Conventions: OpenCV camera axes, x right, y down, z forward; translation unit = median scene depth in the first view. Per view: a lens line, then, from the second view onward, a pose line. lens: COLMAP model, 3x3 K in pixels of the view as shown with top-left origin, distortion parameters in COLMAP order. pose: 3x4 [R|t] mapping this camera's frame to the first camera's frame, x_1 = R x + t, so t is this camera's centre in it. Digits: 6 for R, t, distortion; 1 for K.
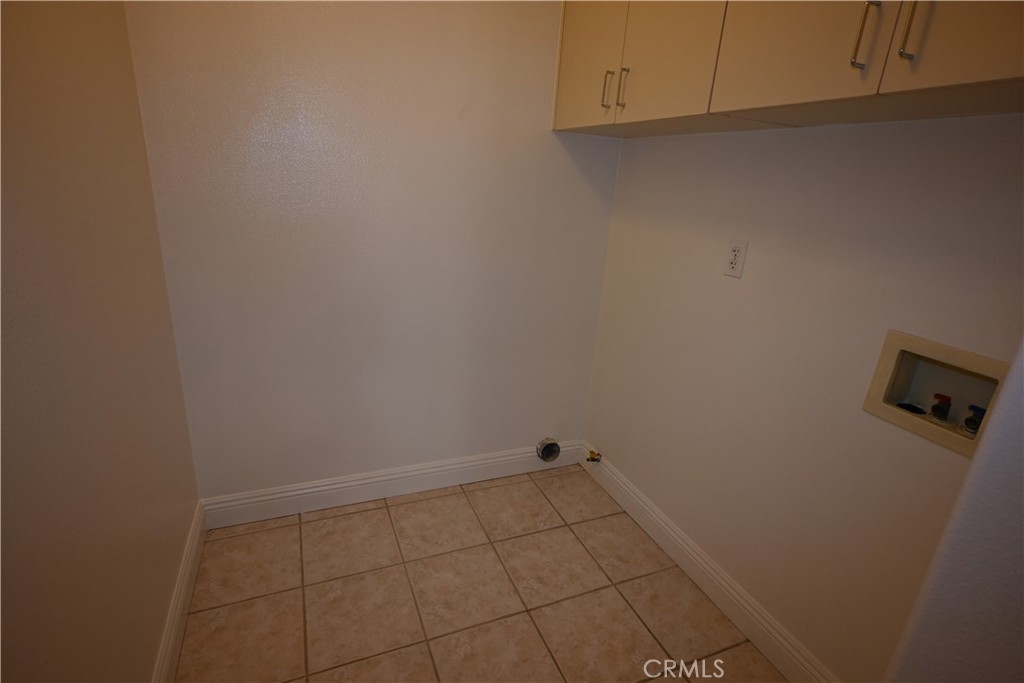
lens RADIAL K [[501.7, 0, 513.9], [0, 501.7, 340.2], [0, 0, 1]] dist [0.002472, 0.000468]
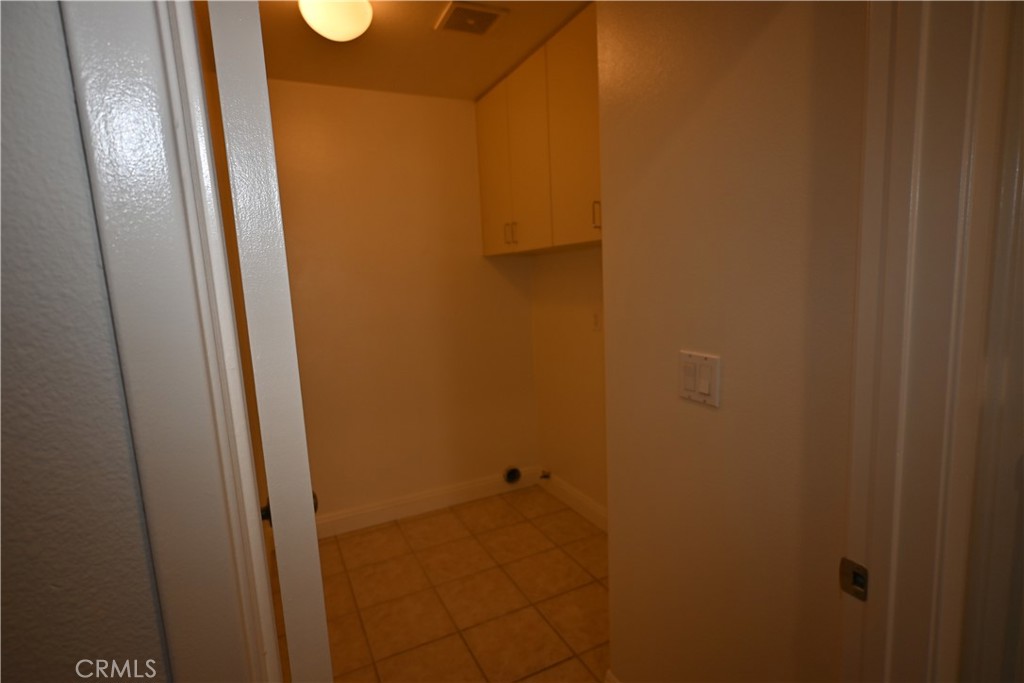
lens RADIAL K [[501.7, 0, 509.5], [0, 501.7, 342.2], [0, 0, 1]] dist [0.002472, 0.000468]
pose [[0.992308, -0.119891, 0.030825, 0.067360], [0.123499, 0.975877, -0.180034, 0.120211], [-0.008497, 0.182456, 0.983177, -0.430366]]
